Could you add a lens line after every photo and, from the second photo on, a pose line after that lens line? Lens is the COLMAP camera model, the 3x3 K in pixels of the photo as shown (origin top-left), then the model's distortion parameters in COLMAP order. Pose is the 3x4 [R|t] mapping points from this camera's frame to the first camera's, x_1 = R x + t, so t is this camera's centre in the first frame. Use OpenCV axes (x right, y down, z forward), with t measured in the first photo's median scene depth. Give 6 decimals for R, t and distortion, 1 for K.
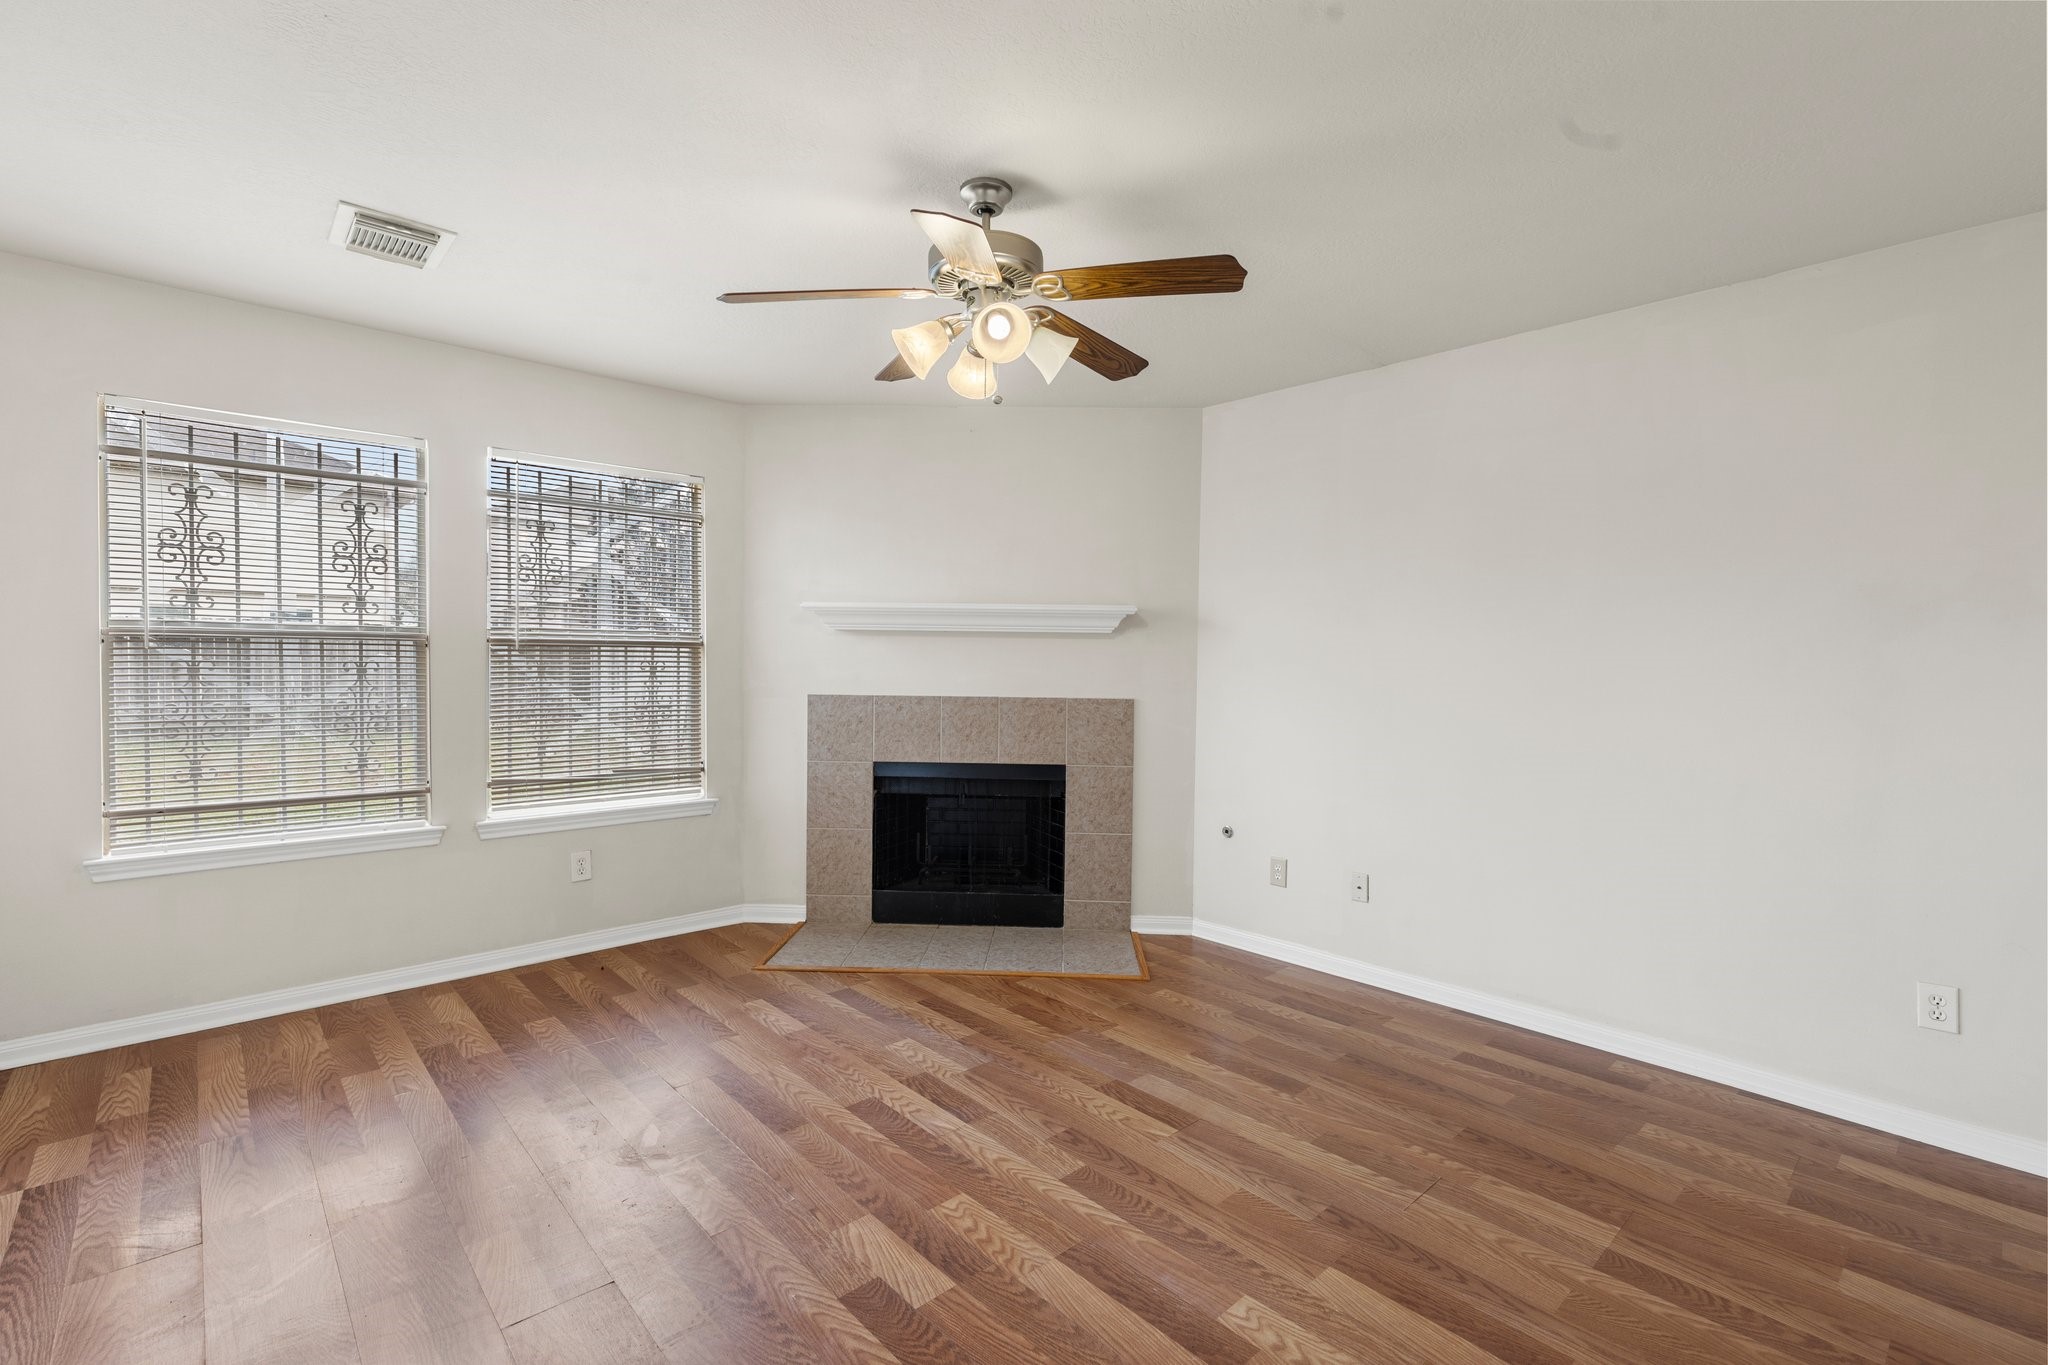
lens RADIAL K [[911.8, 0, 1026.3], [0, 911.8, 680.5], [0, 0, 1]] dist [0.003674, -0.000918]
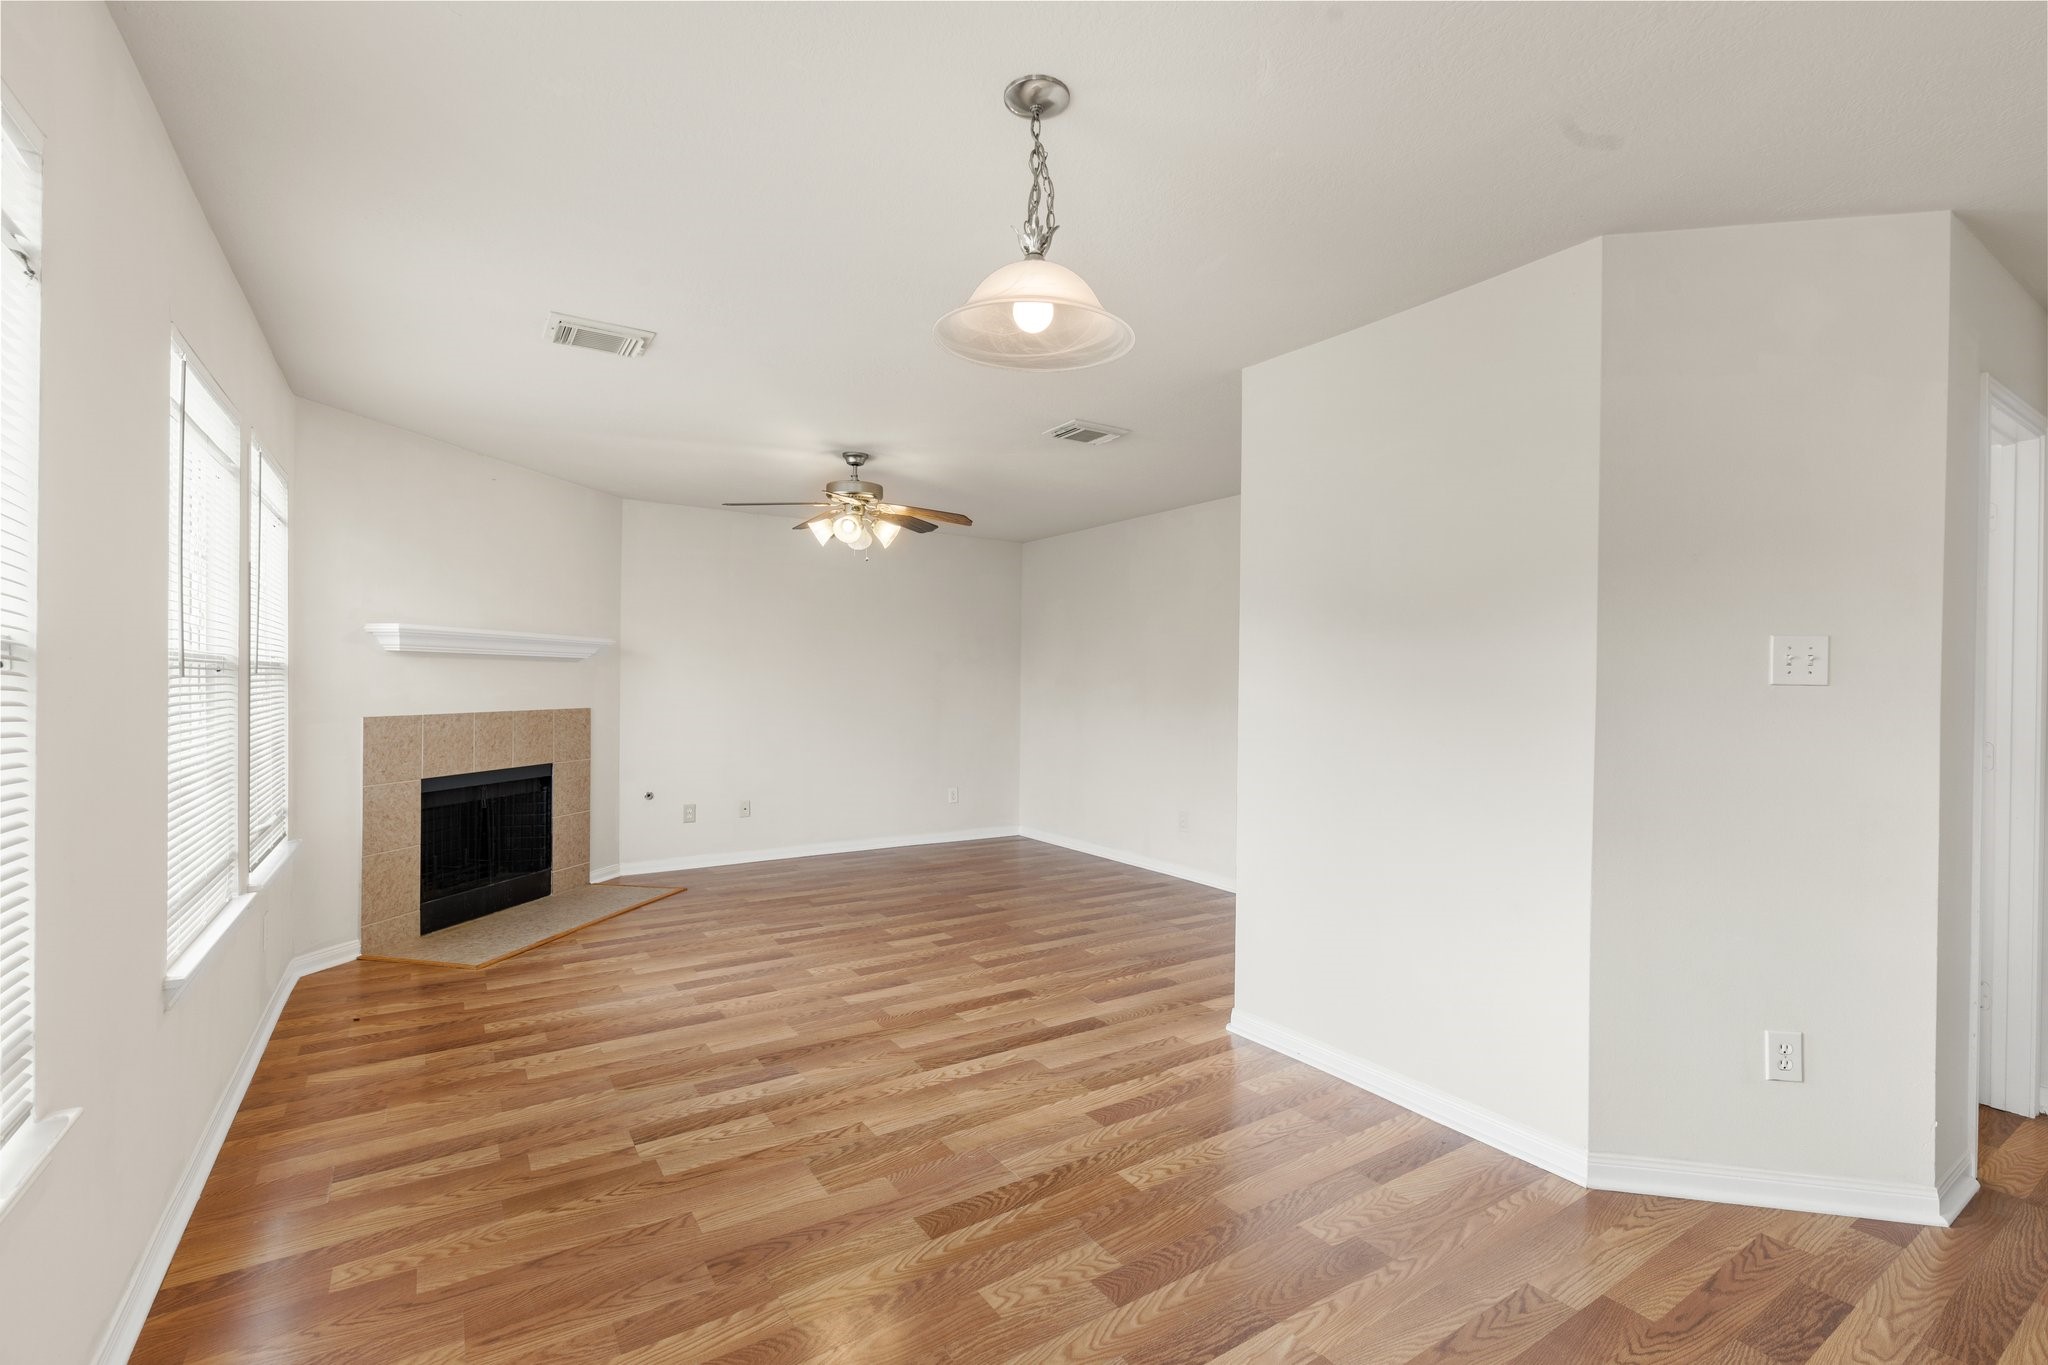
lens RADIAL K [[911.8, 0, 1028.6], [0, 911.8, 677.0], [0, 0, 1]] dist [0.003674, -0.000918]
pose [[0.161644, -0.004934, 0.986837, -1.179623], [0.014747, 0.999888, 0.002584, -0.020857], [-0.986739, 0.014136, 0.161698, 0.166596]]
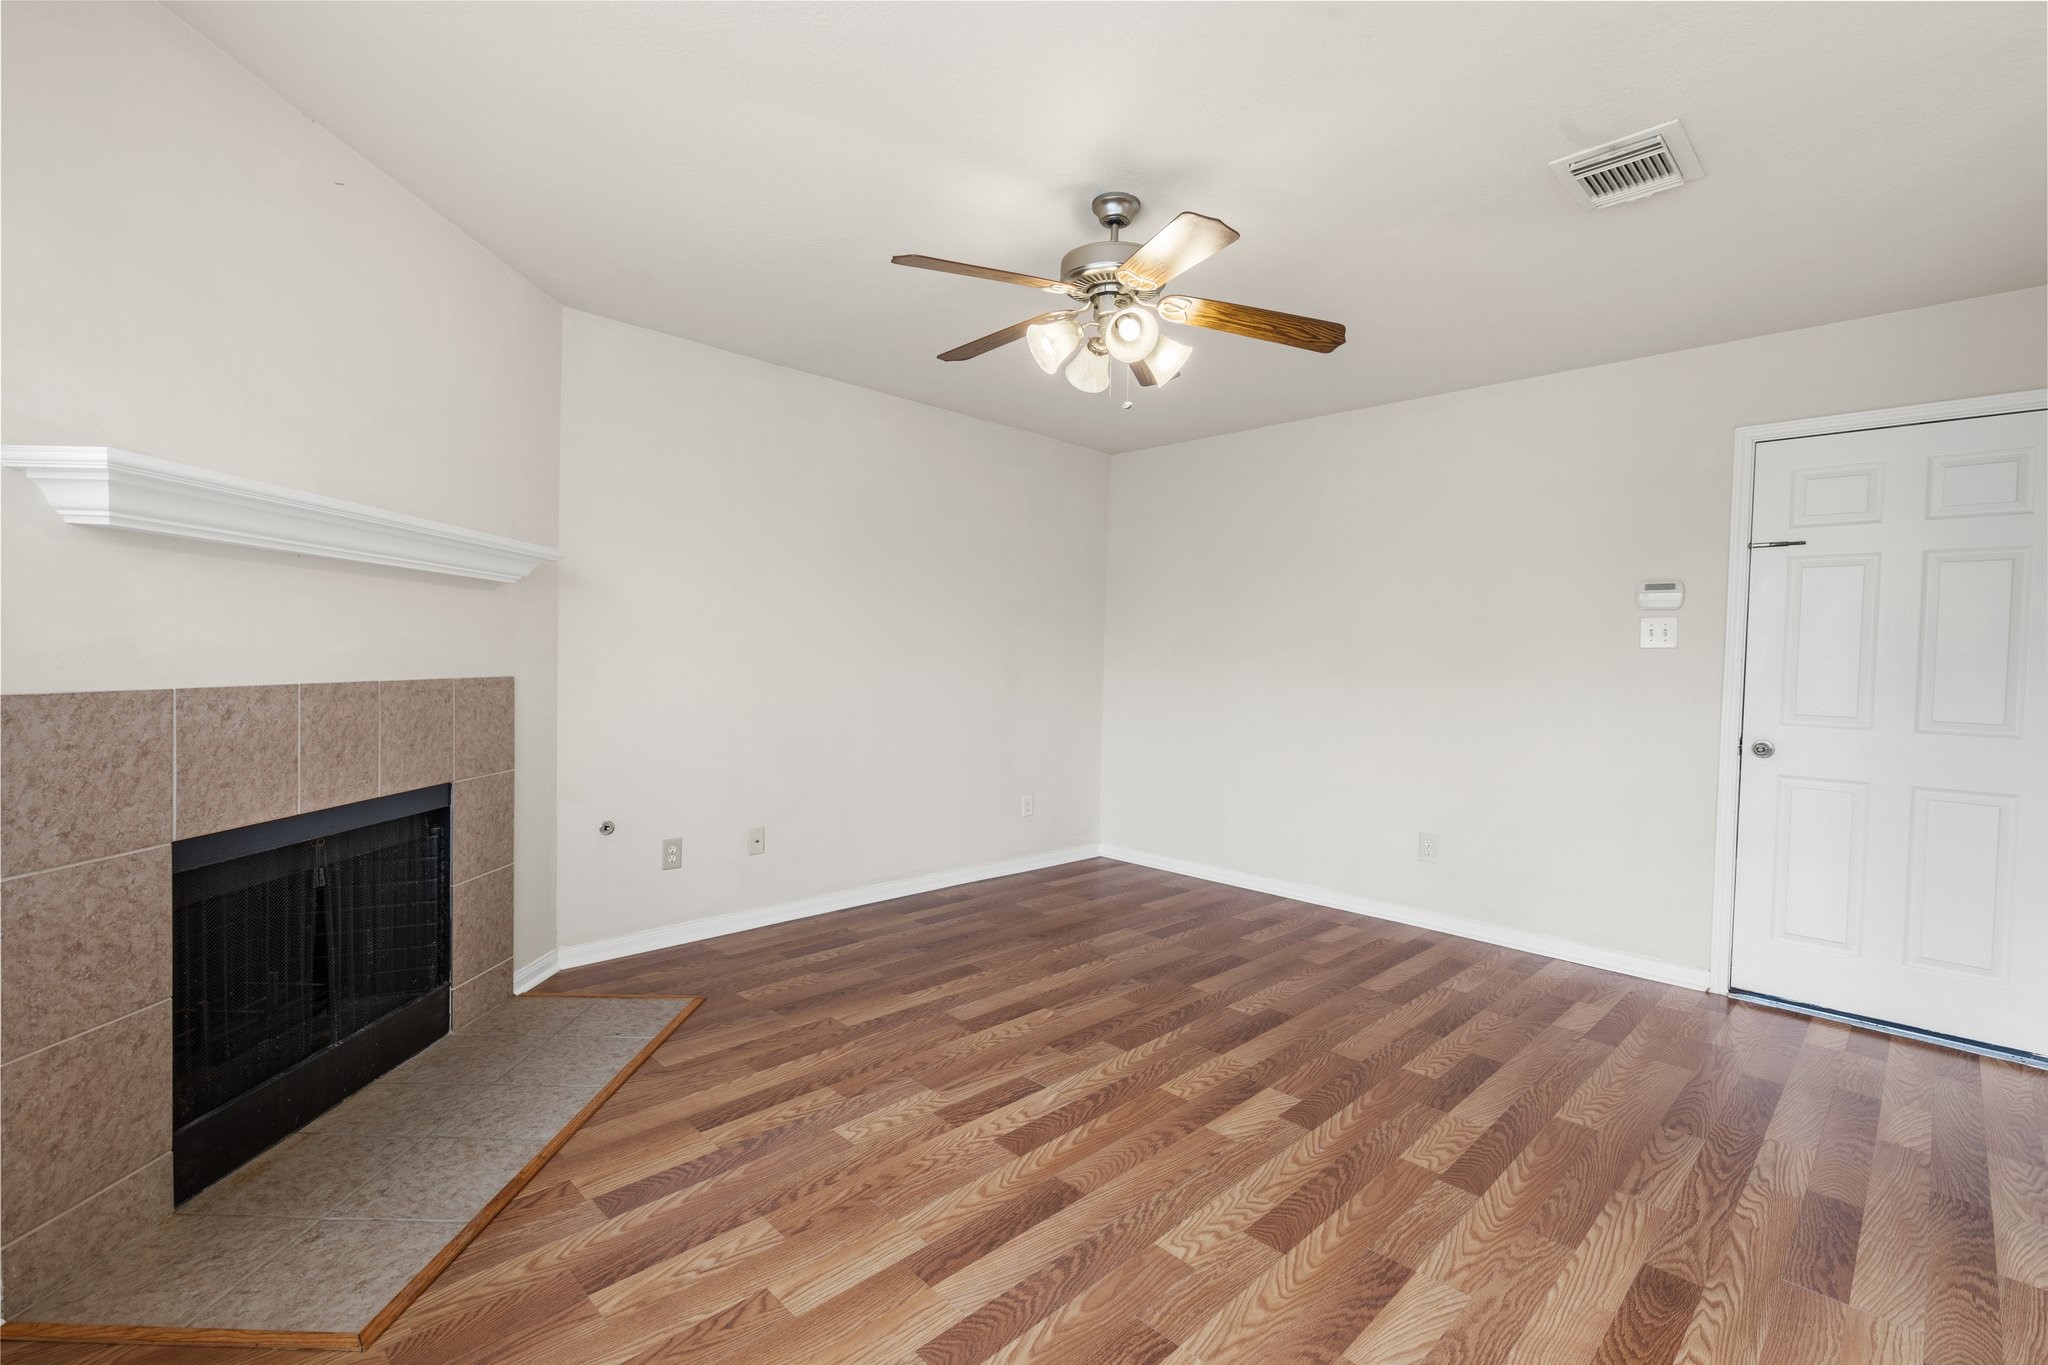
lens RADIAL K [[911.8, 0, 1030.7], [0, 911.8, 679.9], [0, 0, 1]] dist [0.003674, -0.000918]
pose [[-0.038144, -0.036281, 0.998613, -0.673366], [-0.001647, 0.999342, 0.036245, -0.004697], [-0.999271, -0.000262, -0.038178, 0.666645]]
